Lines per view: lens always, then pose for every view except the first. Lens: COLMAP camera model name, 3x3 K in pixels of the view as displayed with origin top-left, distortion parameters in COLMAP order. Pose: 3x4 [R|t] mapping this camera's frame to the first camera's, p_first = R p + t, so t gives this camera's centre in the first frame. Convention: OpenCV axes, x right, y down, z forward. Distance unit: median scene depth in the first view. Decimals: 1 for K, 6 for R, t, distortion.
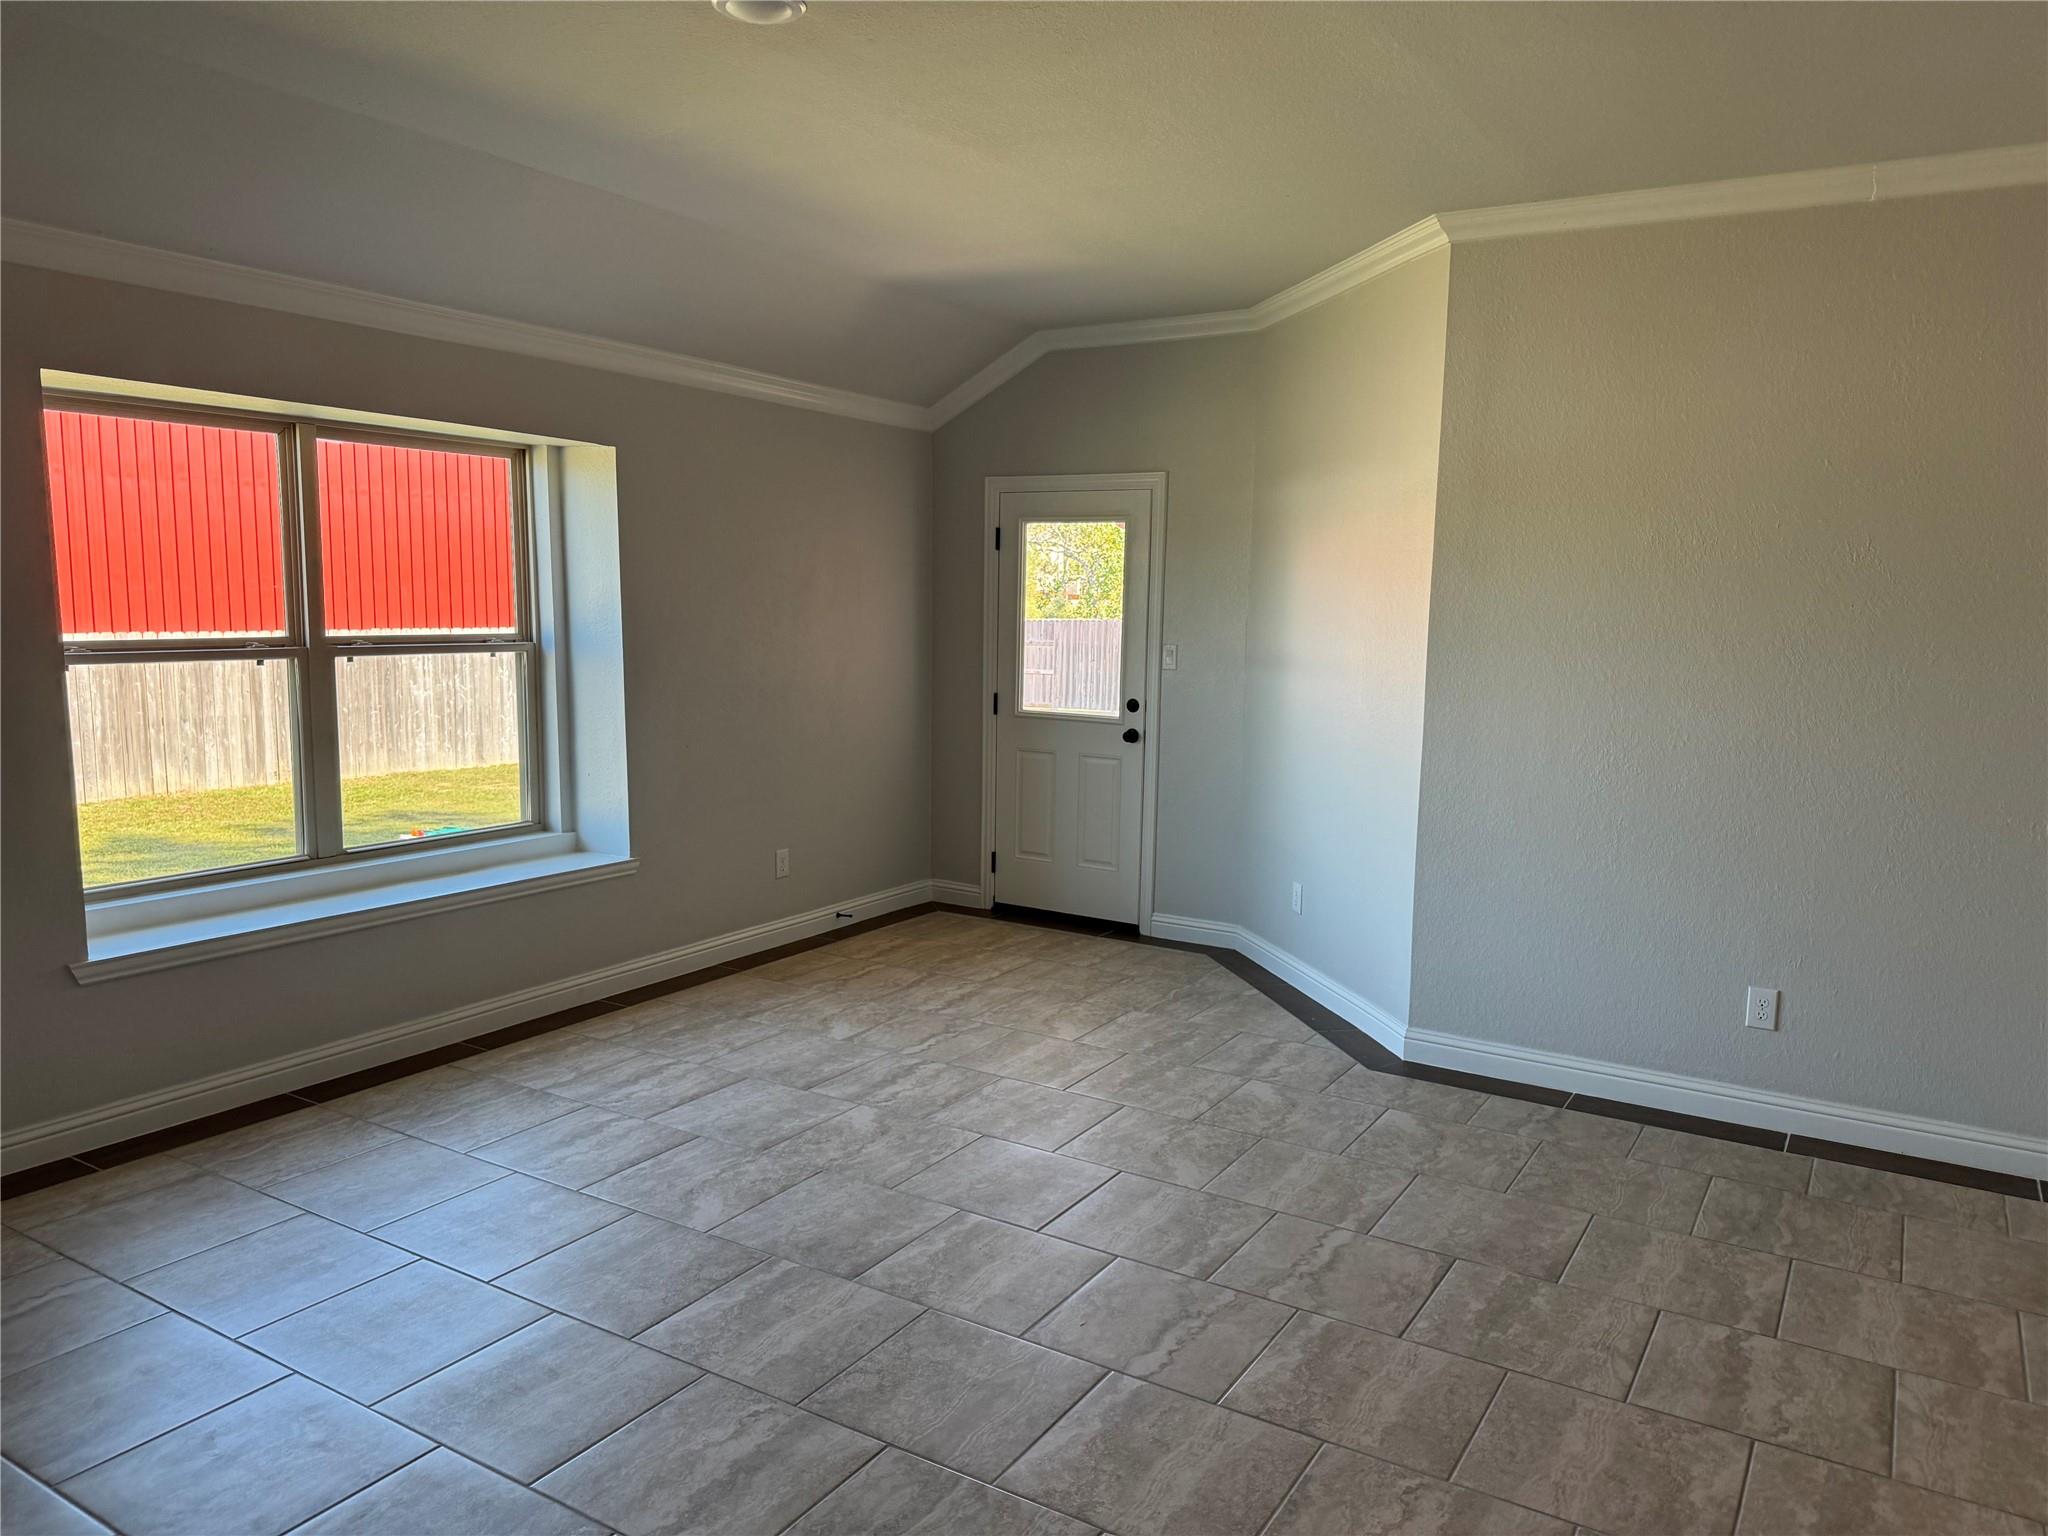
lens RADIAL K [[1419.3, 0, 1024.0], [0, 1419.3, 768.0], [0, 0, 1]] dist [0.054241, -0.053108]
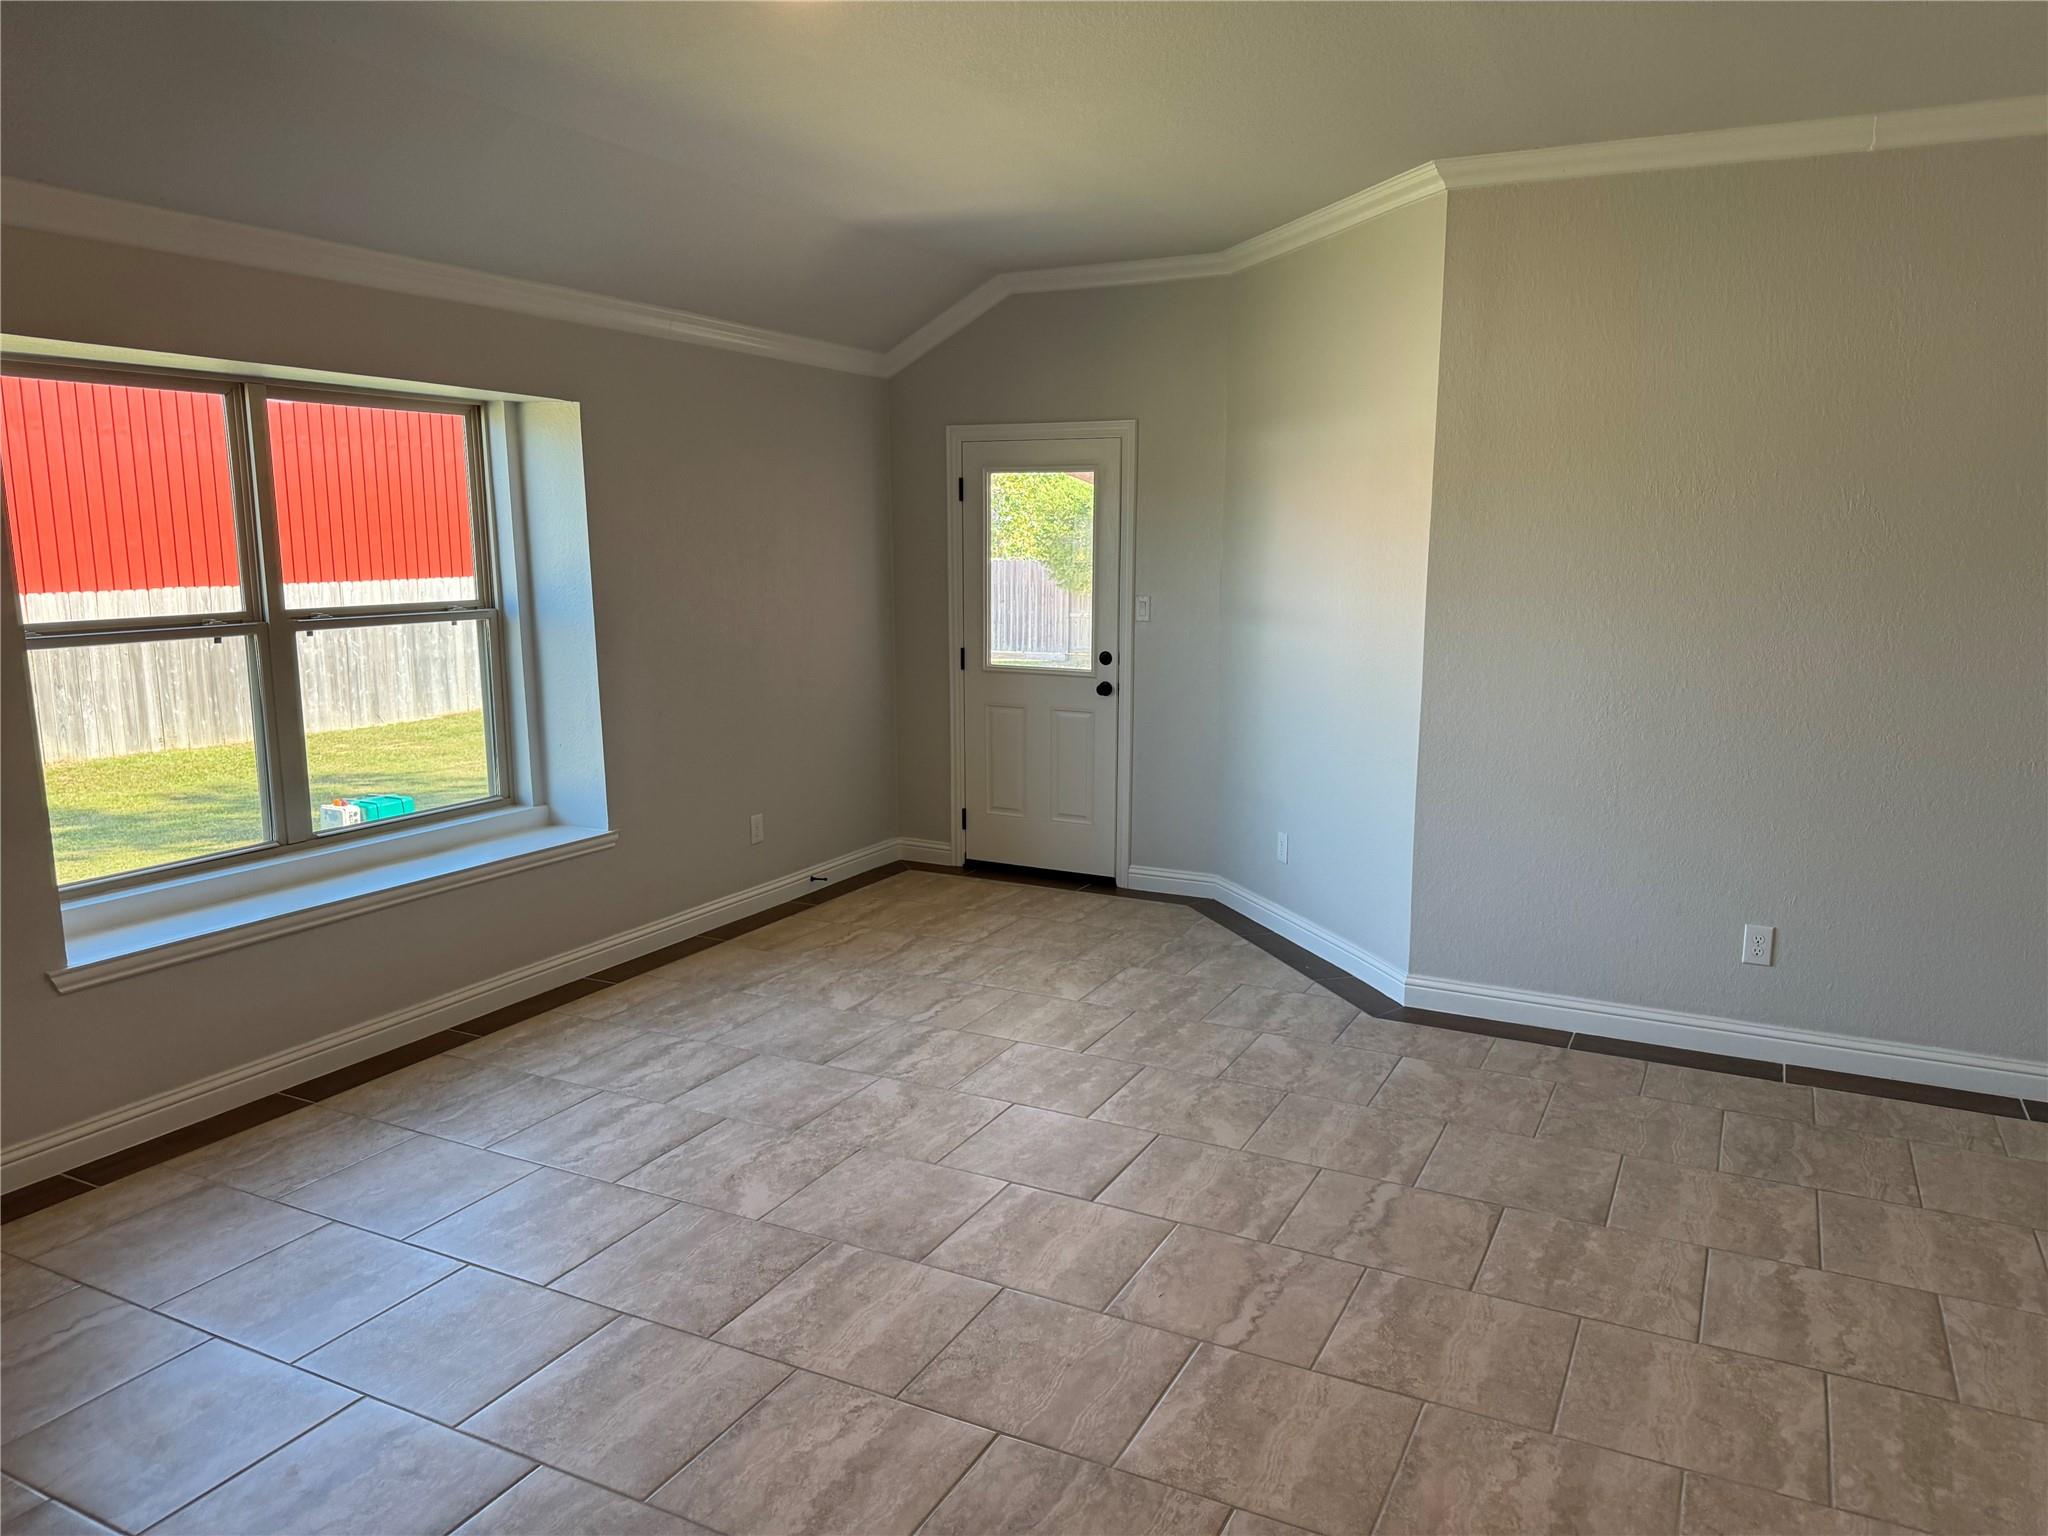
lens RADIAL K [[1419.3, 0, 1024.0], [0, 1419.3, 768.0], [0, 0, 1]] dist [0.054241, -0.053108]
pose [[0.996548, -0.029623, 0.077549, -0.102663], [0.026146, 0.998624, 0.045467, -0.023886], [-0.078789, -0.043283, 0.995951, 0.021489]]
